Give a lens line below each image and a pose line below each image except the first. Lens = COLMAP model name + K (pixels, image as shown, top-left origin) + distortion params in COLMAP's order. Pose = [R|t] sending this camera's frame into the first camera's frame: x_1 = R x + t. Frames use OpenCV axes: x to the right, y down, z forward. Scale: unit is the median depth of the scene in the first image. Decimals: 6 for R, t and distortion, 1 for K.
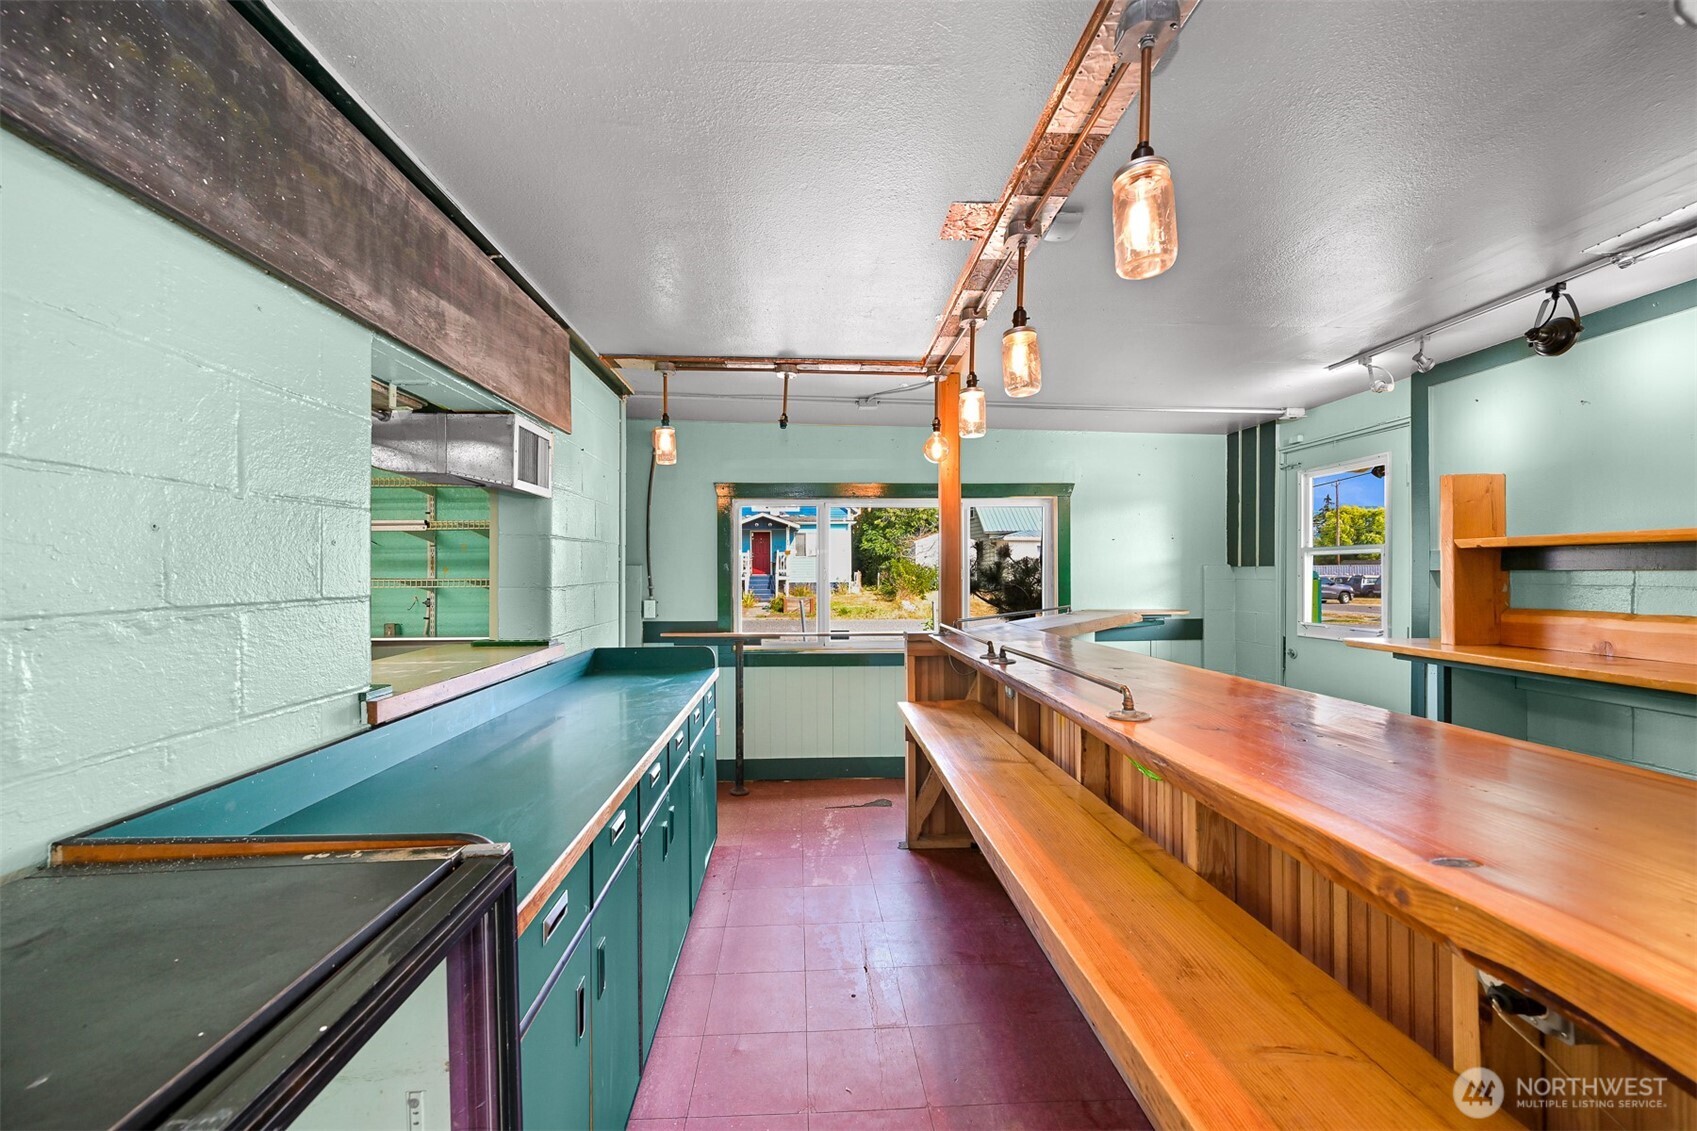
lens RADIAL K [[669.2, 0, 804.0], [0, 669.2, 568.3], [0, 0, 1]] dist [-0.005960, 0.002008]
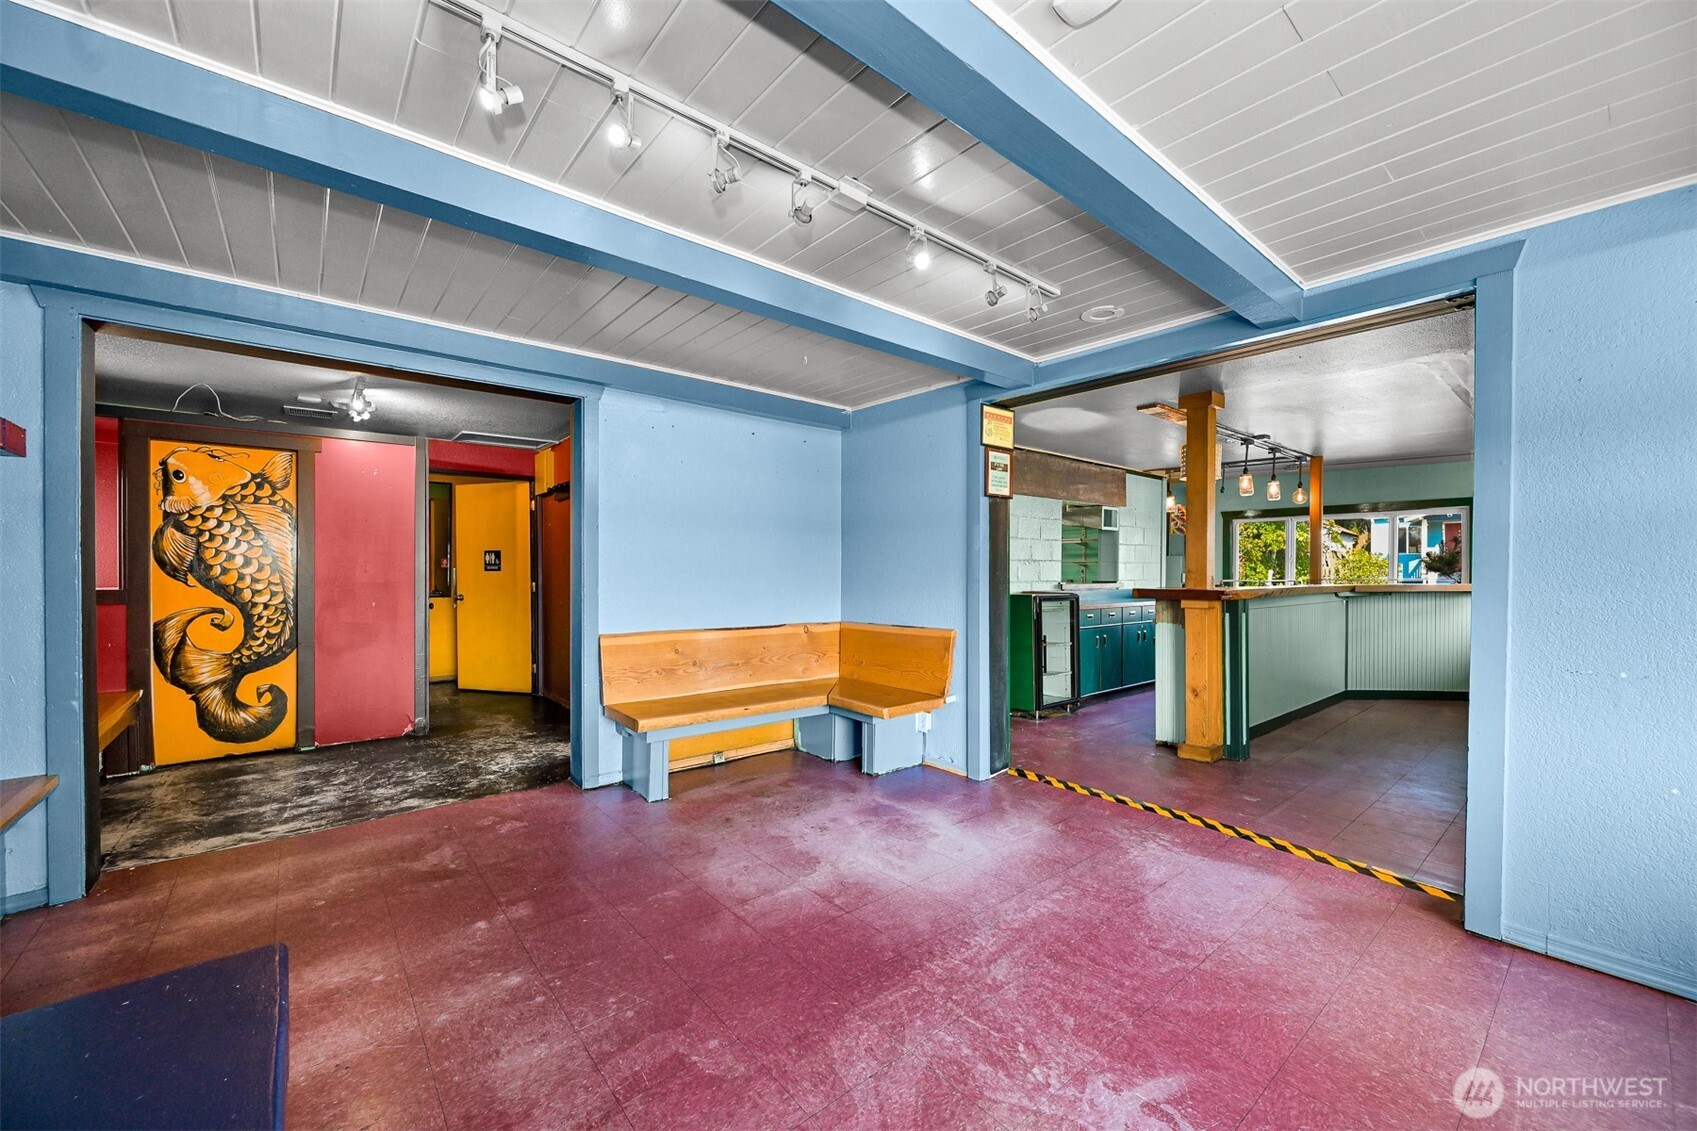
lens RADIAL K [[669.2, 0, 842.1], [0, 669.2, 572.3], [0, 0, 1]] dist [-0.005960, 0.002008]
pose [[0.622019, 0.007007, -0.782971, 0.823077], [-0.002125, 0.999971, 0.007261, 0.039354], [0.782999, -0.002853, 0.622016, -1.240928]]
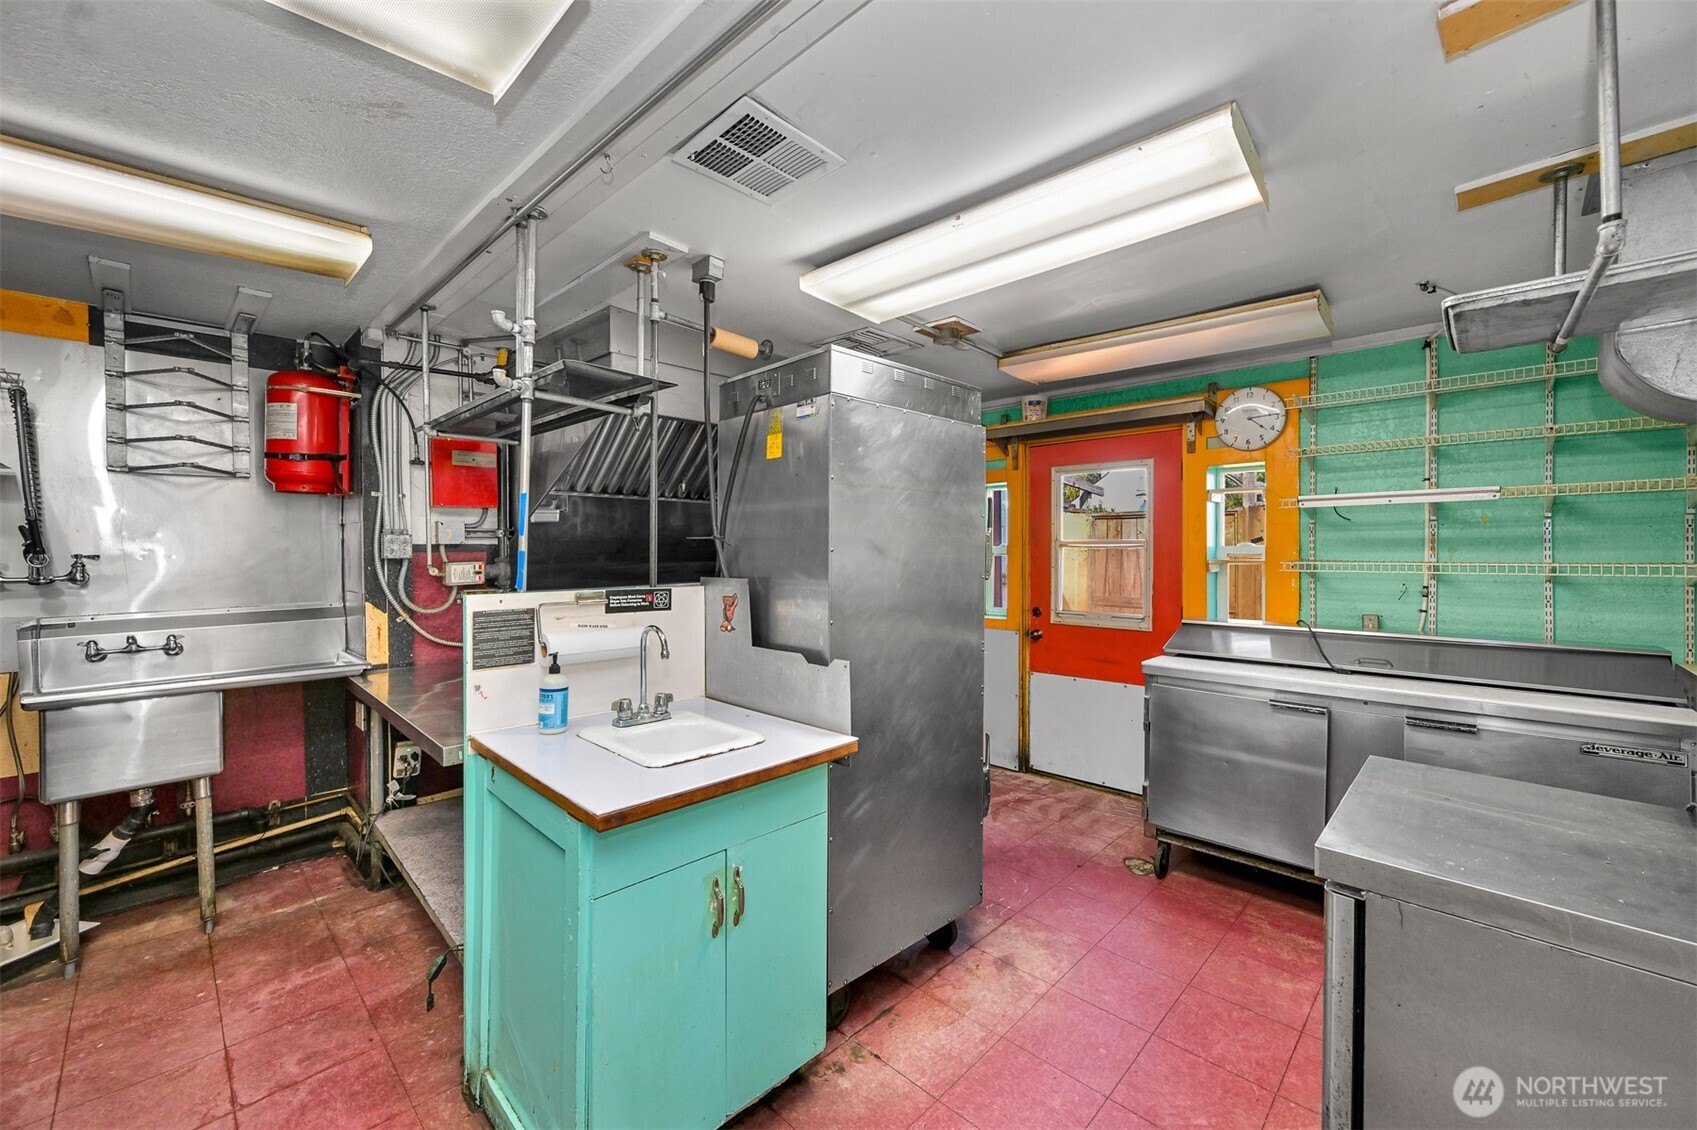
lens RADIAL K [[669.2, 0, 855.2], [0, 669.2, 555.2], [0, 0, 1]] dist [-0.005960, 0.002008]
pose [[0.714136, 0.006205, -0.699979, -0.492107], [0.003208, 0.999921, 0.012136, -0.004087], [0.699999, -0.010913, 0.714060, -0.047244]]
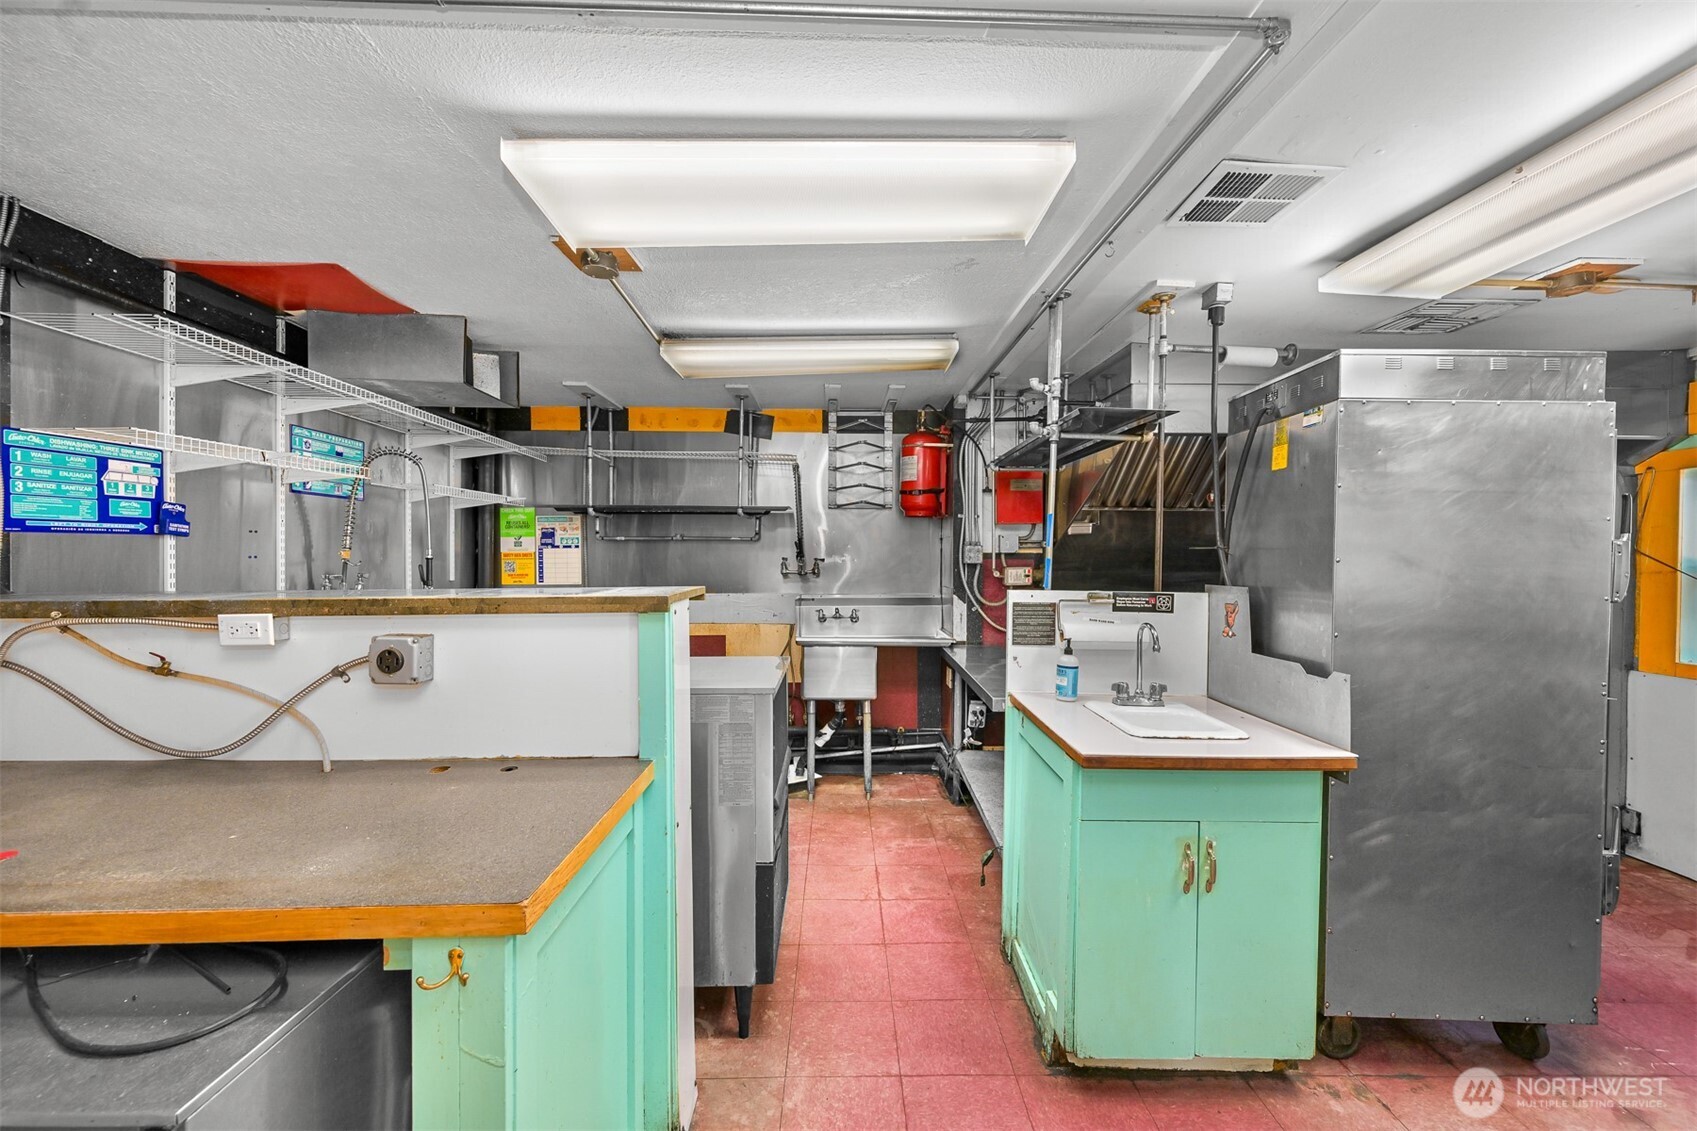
lens RADIAL K [[669.2, 0, 854.9], [0, 669.2, 565.2], [0, 0, 1]] dist [-0.005960, 0.002008]
pose [[0.005591, 0.014802, -0.999875, -0.367638], [-0.003951, 0.999883, 0.014780, -0.004408], [0.999977, 0.003868, 0.005649, -0.056840]]
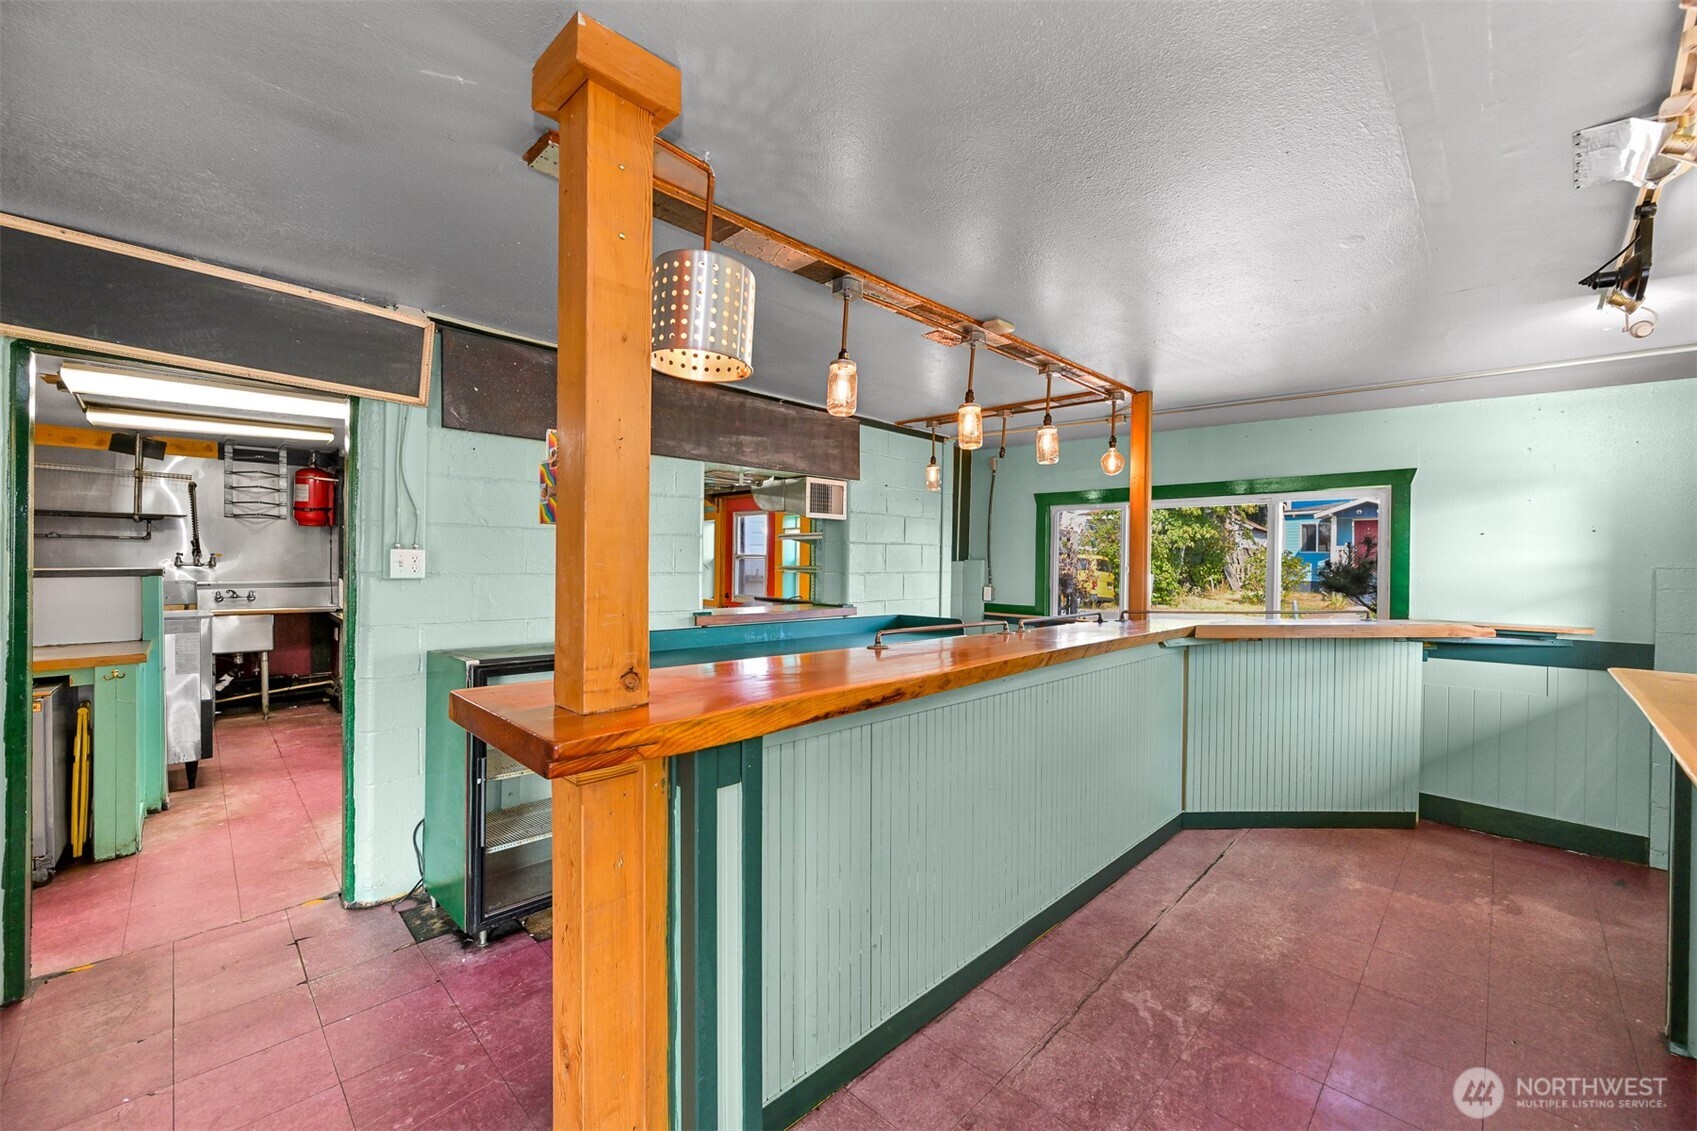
lens RADIAL K [[669.2, 0, 851.1], [0, 669.2, 566.7], [0, 0, 1]] dist [-0.005960, 0.002008]
pose [[0.689634, 0.017826, -0.723939, 0.637614], [-0.011853, 0.999841, 0.013329, -0.006974], [0.724061, -0.000611, 0.689735, -0.113297]]
